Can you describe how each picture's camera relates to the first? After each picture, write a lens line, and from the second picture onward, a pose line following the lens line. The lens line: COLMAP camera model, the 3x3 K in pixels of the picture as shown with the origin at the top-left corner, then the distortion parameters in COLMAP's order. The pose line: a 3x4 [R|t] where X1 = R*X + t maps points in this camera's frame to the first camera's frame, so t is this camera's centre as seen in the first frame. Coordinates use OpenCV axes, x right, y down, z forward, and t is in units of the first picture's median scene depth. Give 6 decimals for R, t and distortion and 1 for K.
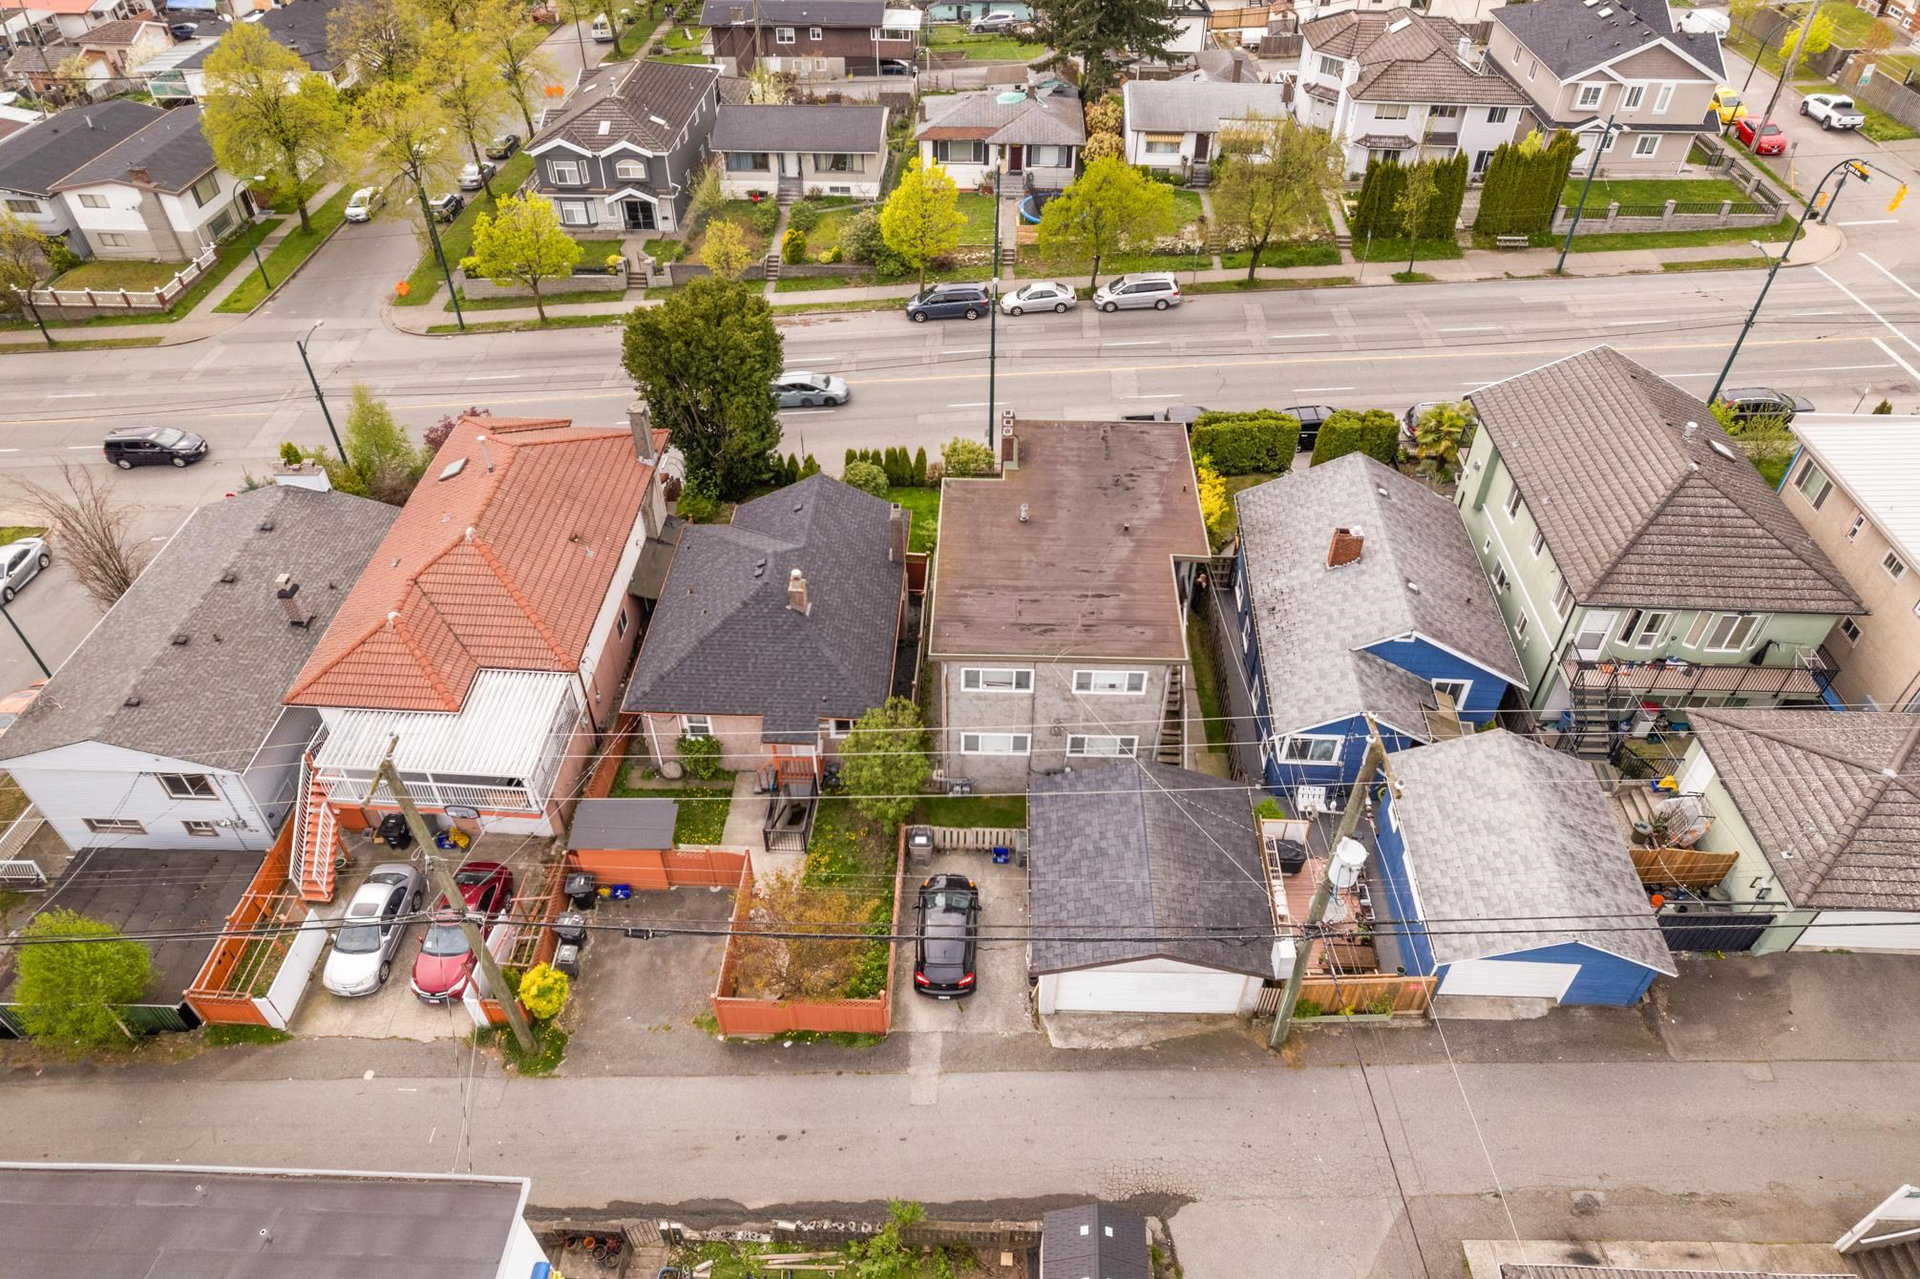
lens RADIAL K [[1225.9, 0, 965.3], [0, 1225.9, 653.2], [0, 0, 1]] dist [-0.079141, 0.073599]
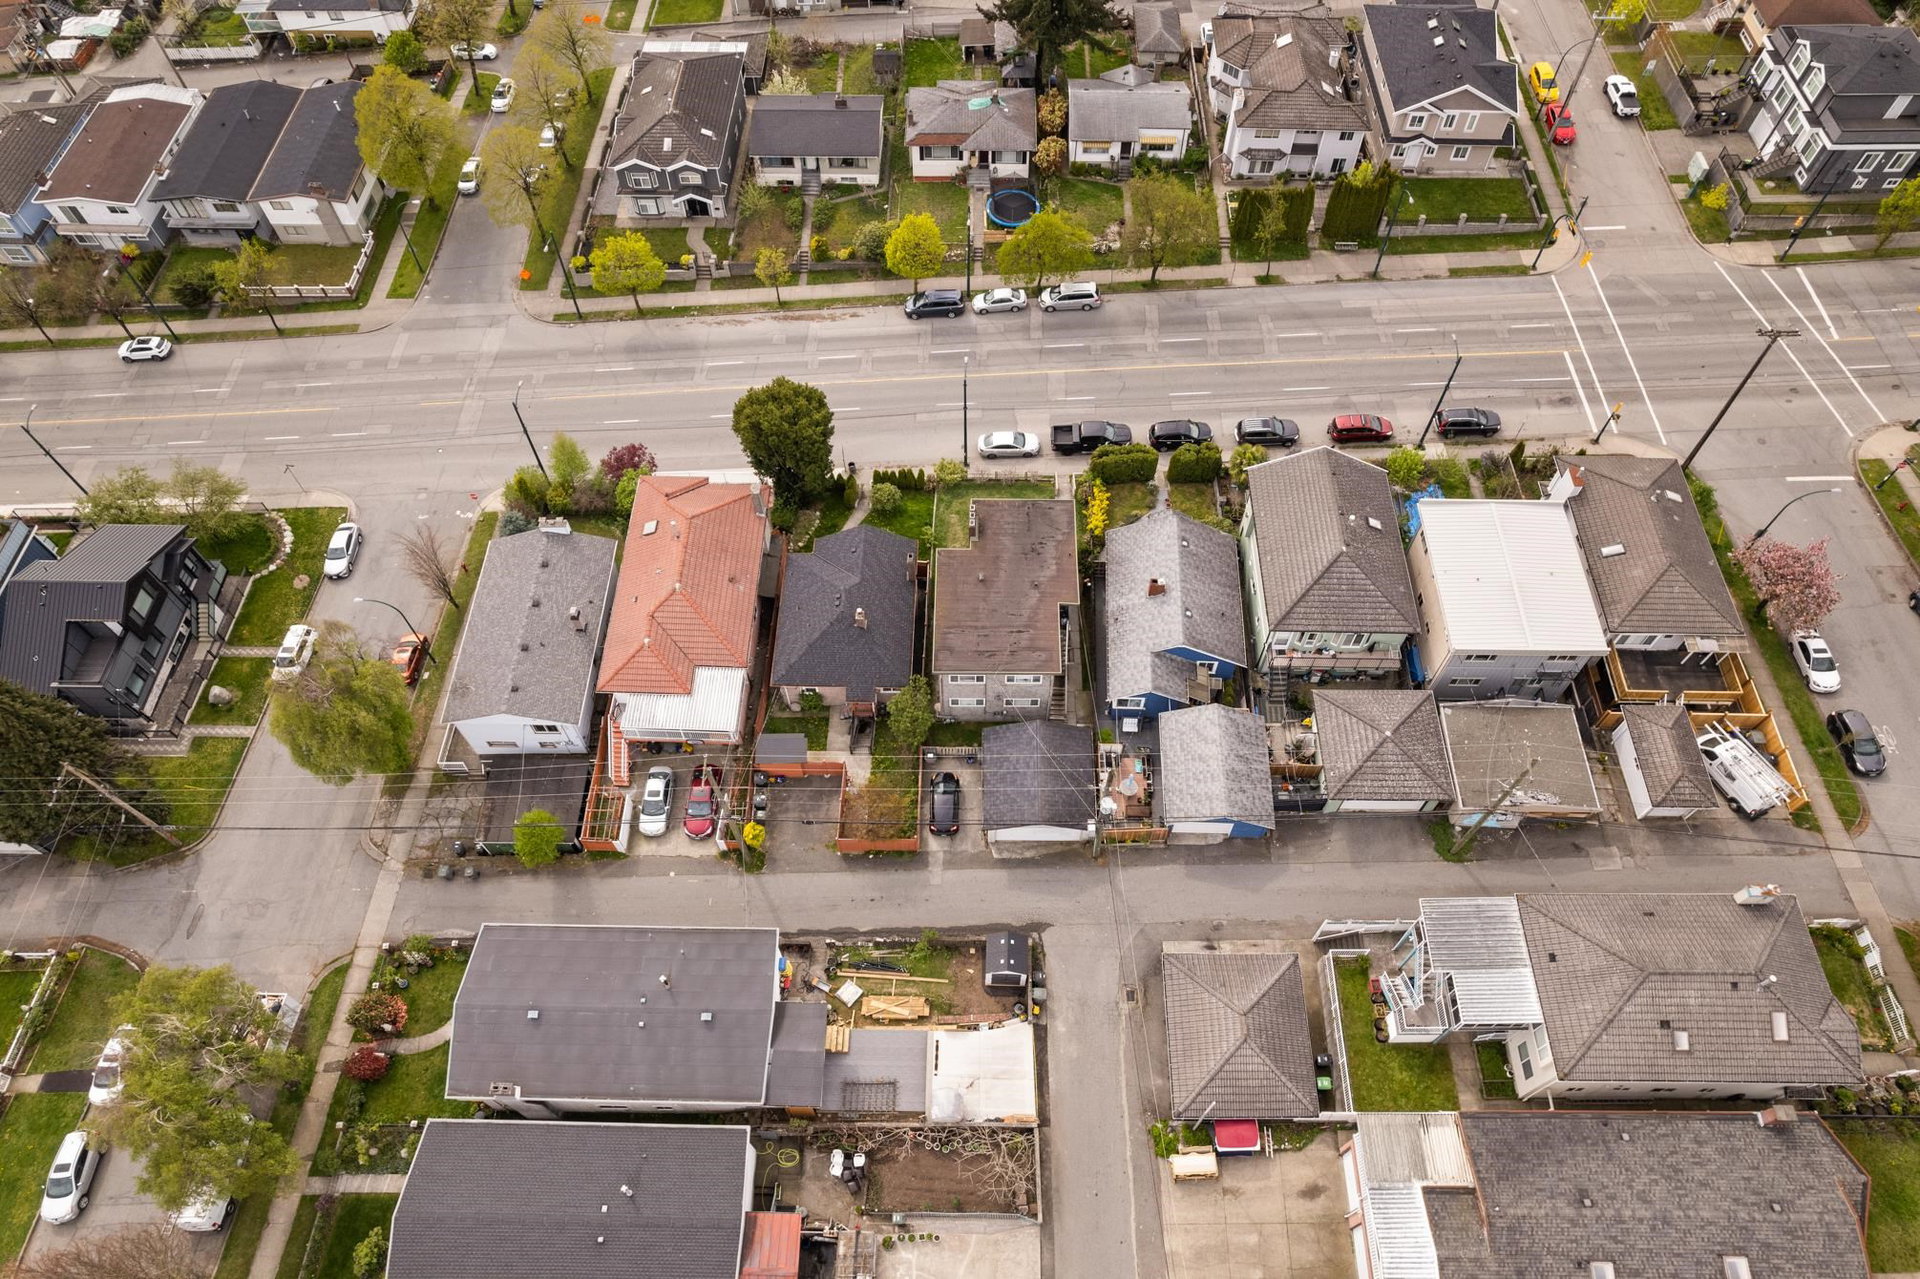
lens RADIAL K [[1225.9, 0, 965.3], [0, 1225.9, 653.2], [0, 0, 1]] dist [-0.079141, 0.073599]
pose [[0.999828, -0.018059, 0.004281, 0.007963], [0.016270, 0.963822, 0.266050, -0.281172], [-0.008931, -0.265935, 0.963950, -0.464415]]
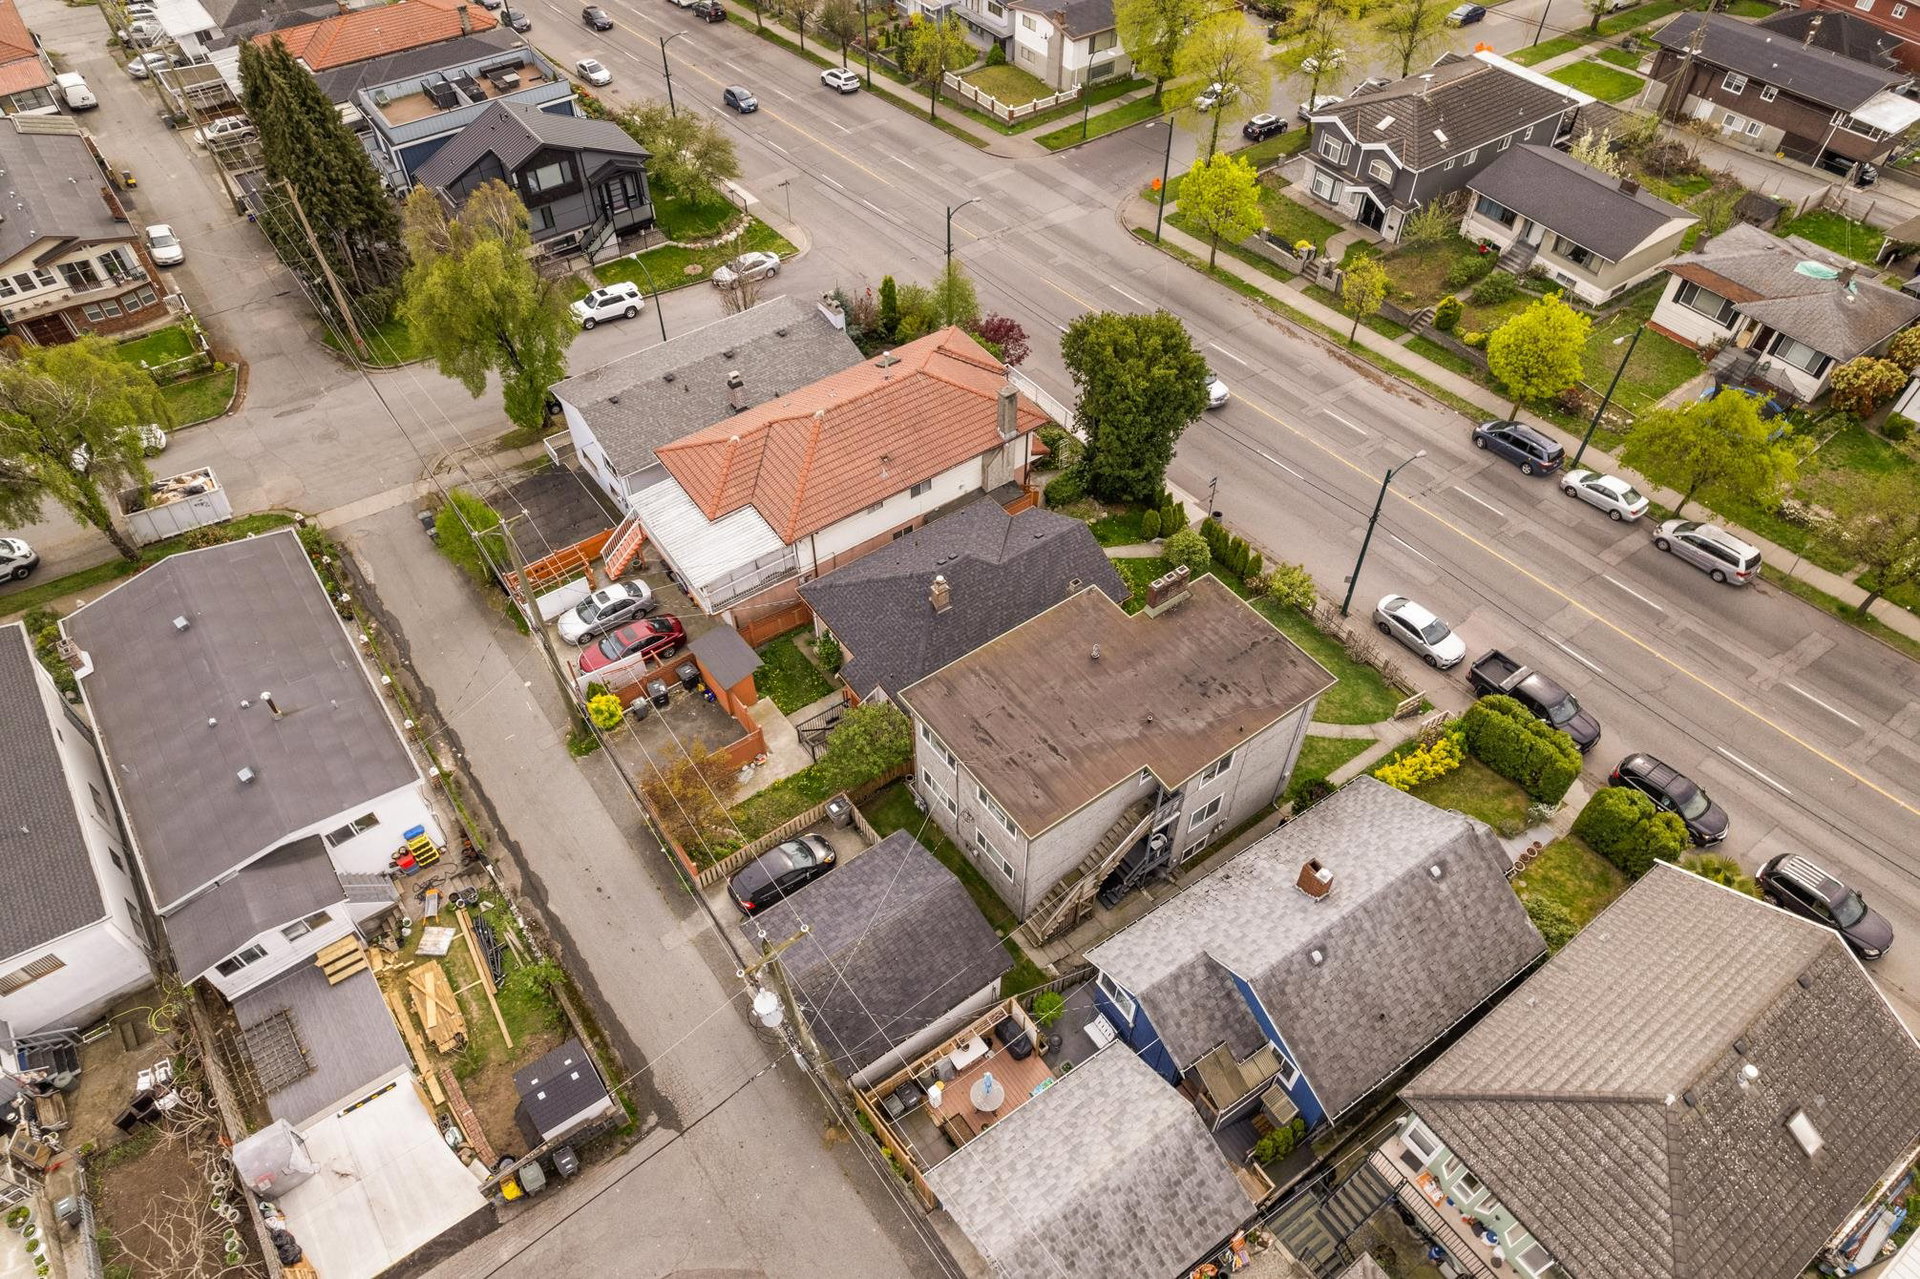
lens RADIAL K [[1225.9, 0, 965.3], [0, 1225.9, 653.2], [0, 0, 1]] dist [-0.079141, 0.073599]
pose [[0.614789, 0.594424, -0.518358, 0.307604], [-0.531698, 0.797804, 0.284265, -0.204918], [0.582522, 0.100847, 0.806535, 0.028994]]
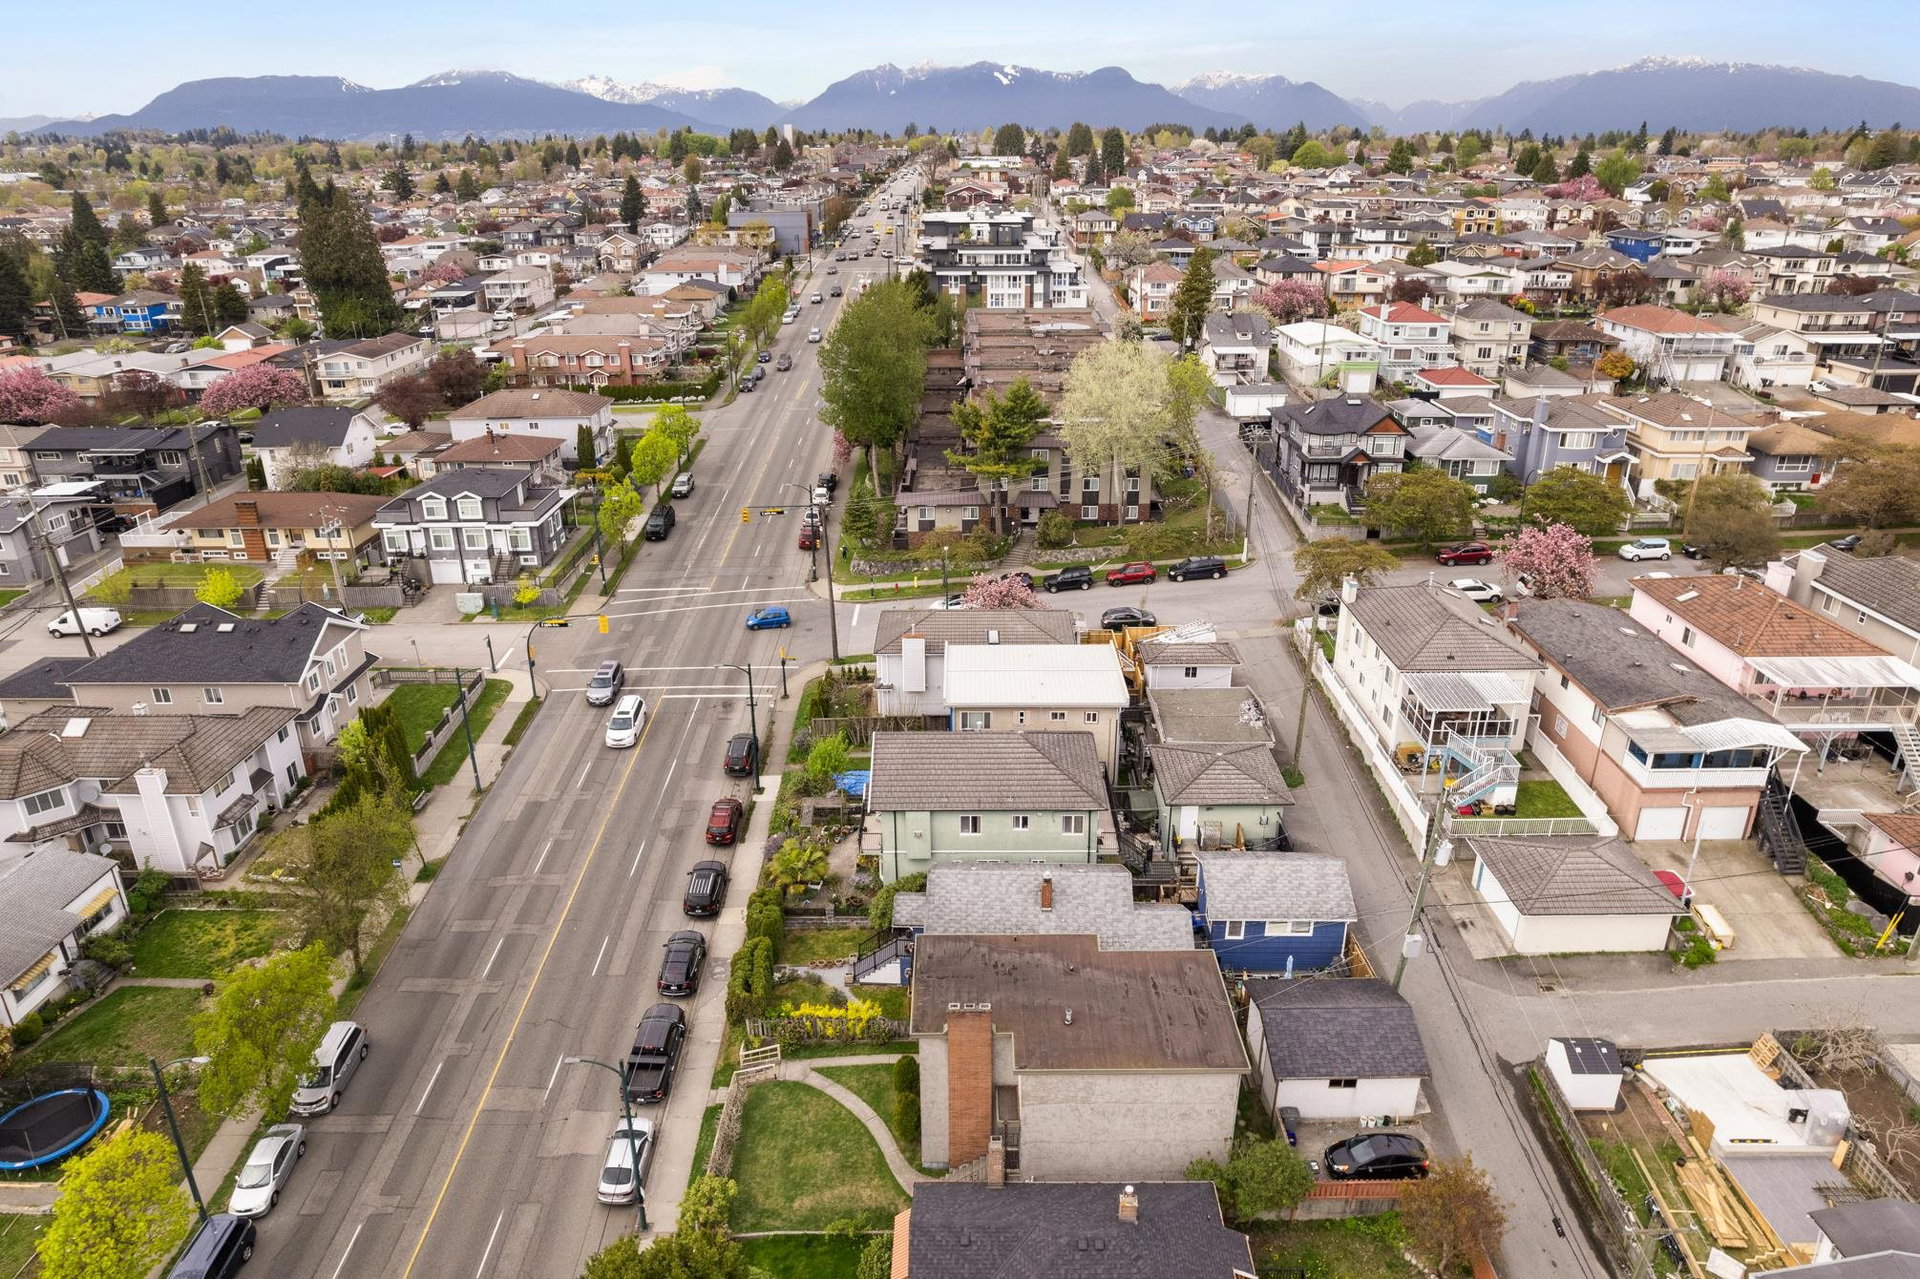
lens RADIAL K [[1225.9, 0, 965.3], [0, 1225.9, 653.2], [0, 0, 1]] dist [-0.079141, 0.073599]
pose [[-0.031121, -0.388932, 0.920740, -0.522166], [0.675416, 0.670857, 0.306208, -0.451317], [-0.736780, 0.631413, 0.241814, 0.314550]]
